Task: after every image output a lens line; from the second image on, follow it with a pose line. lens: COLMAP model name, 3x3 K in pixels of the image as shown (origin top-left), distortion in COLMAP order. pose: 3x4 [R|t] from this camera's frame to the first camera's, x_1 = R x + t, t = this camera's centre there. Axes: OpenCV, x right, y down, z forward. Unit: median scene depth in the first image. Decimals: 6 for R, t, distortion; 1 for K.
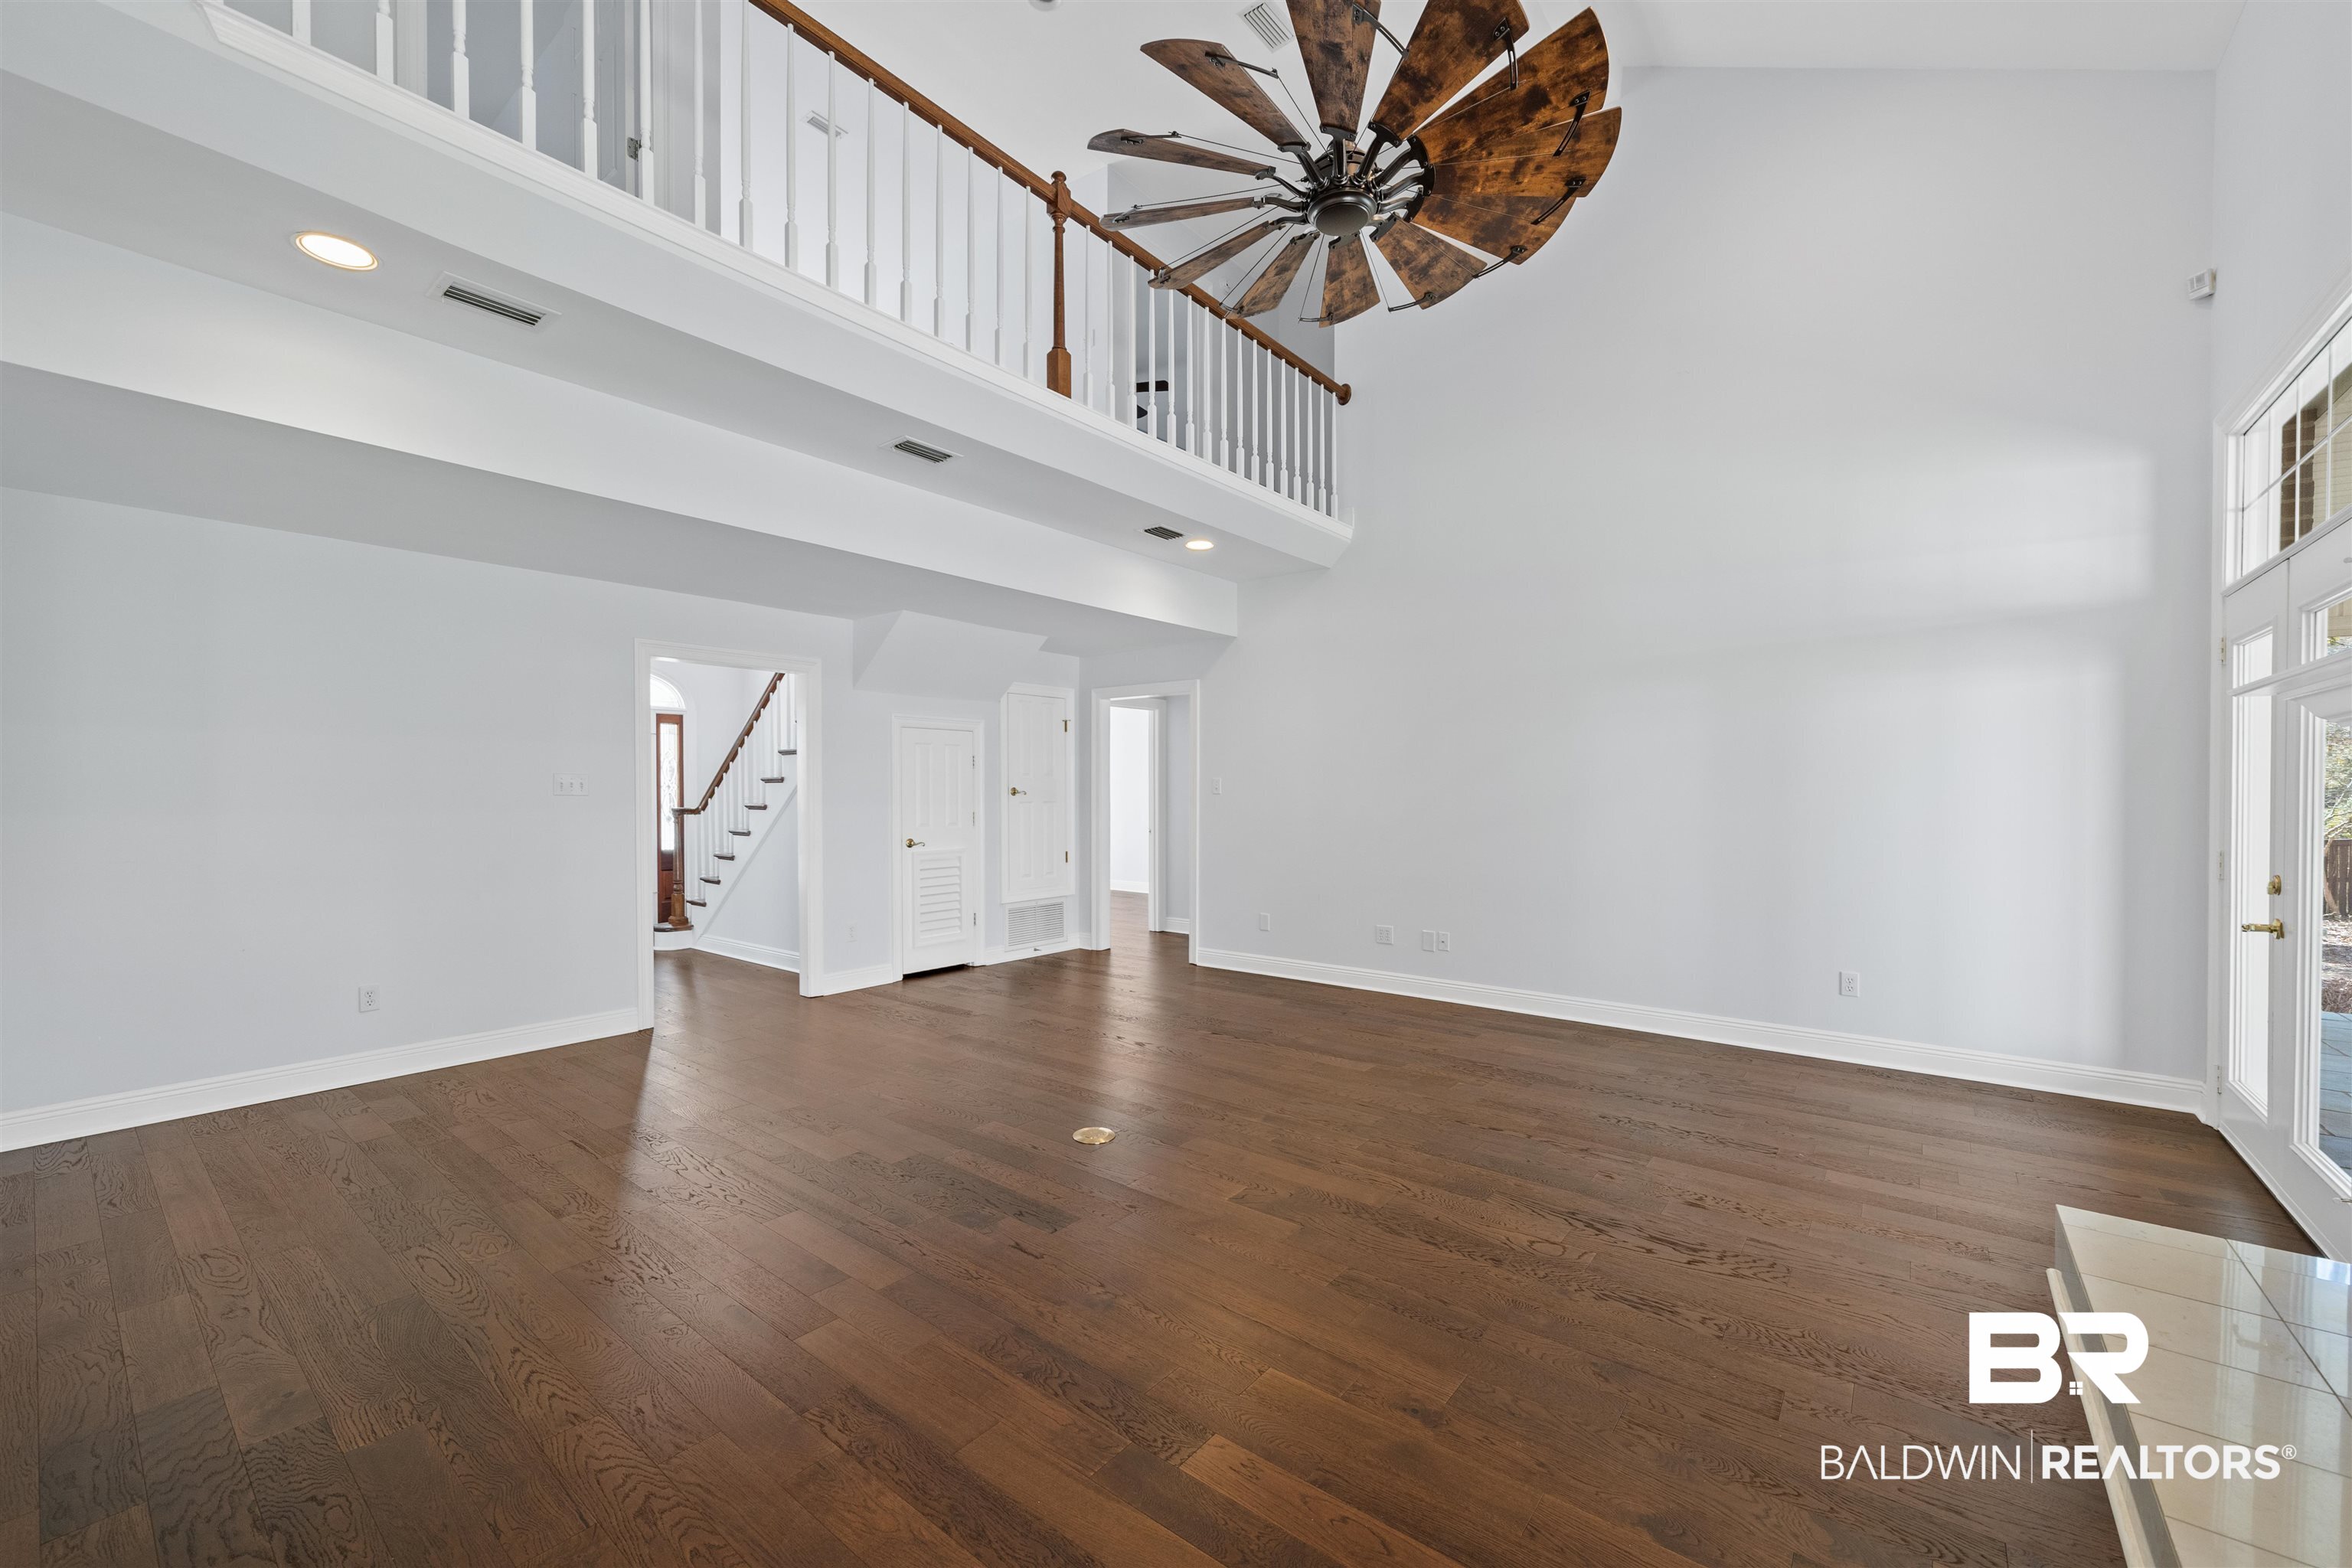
lens RADIAL K [[931.2, 0, 1171.7], [0, 931.2, 792.7], [0, 0, 1]] dist [0.000168, 0.000281]
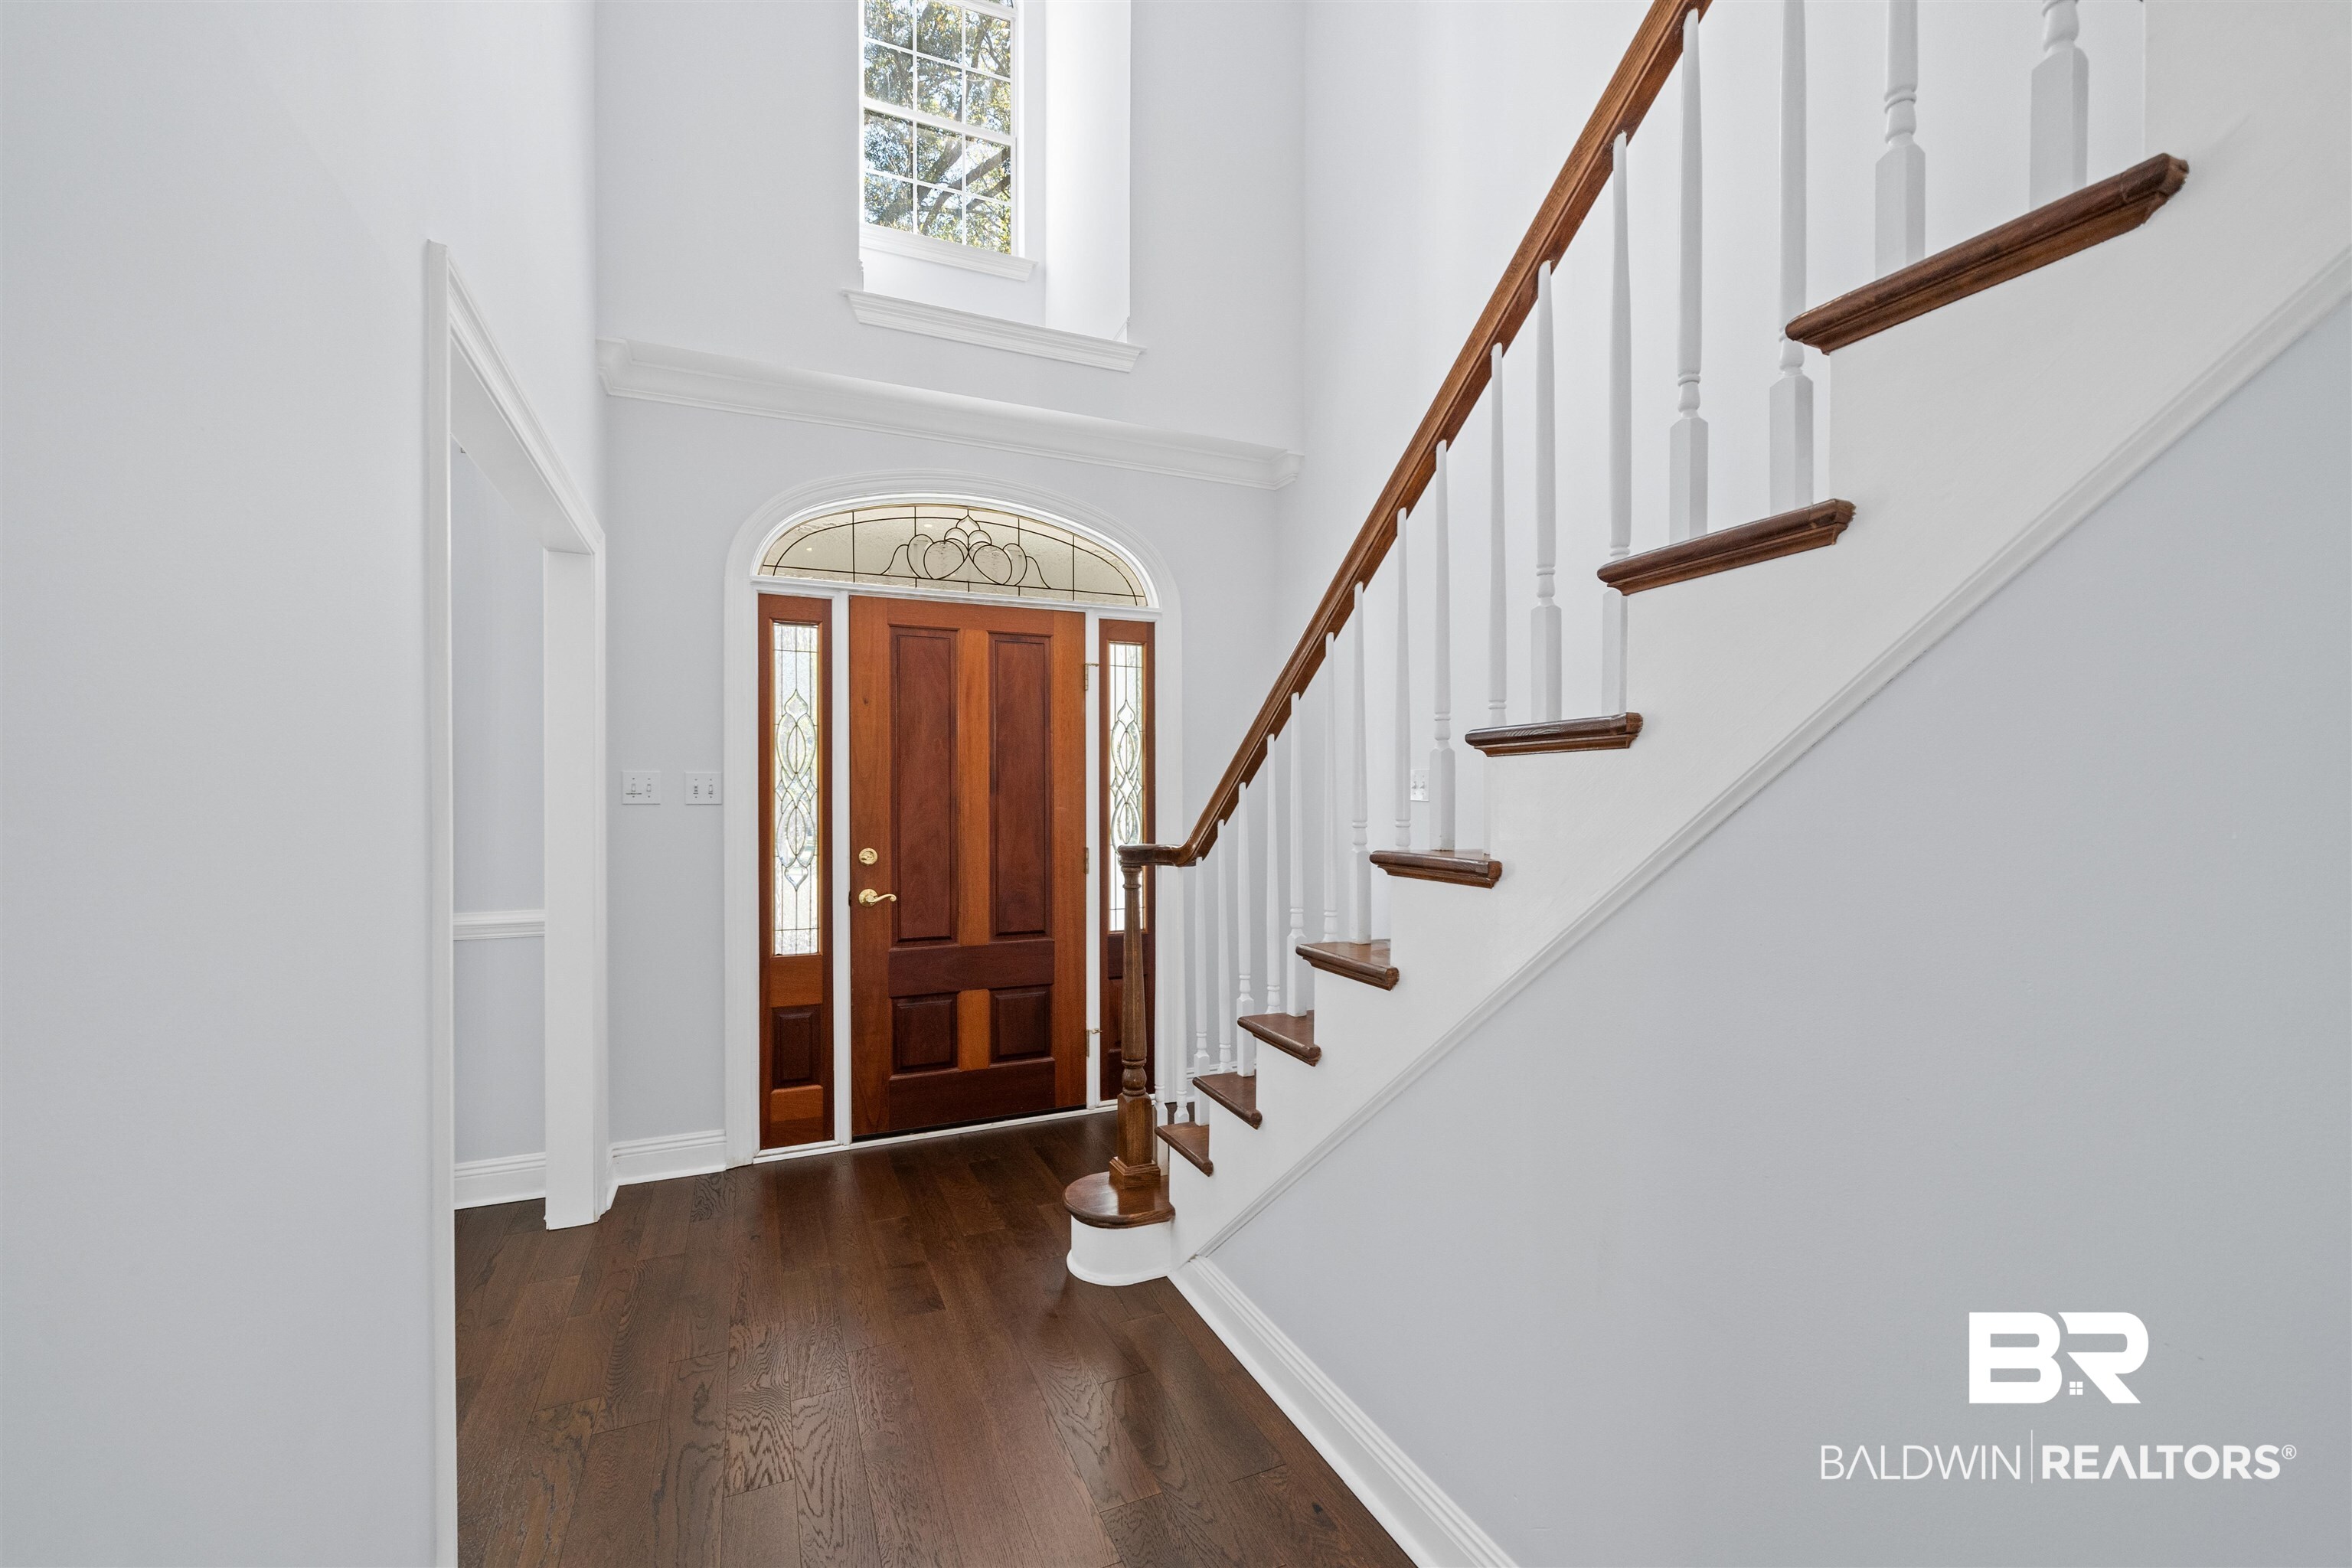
lens RADIAL K [[931.2, 0, 1175.8], [0, 931.2, 791.7], [0, 0, 1]] dist [0.000168, 0.000281]
pose [[0.893575, -0.001433, -0.448911, -0.441808], [-0.001724, 0.999977, -0.006623, -0.001153], [0.448910, 0.006692, 0.893552, 0.850058]]
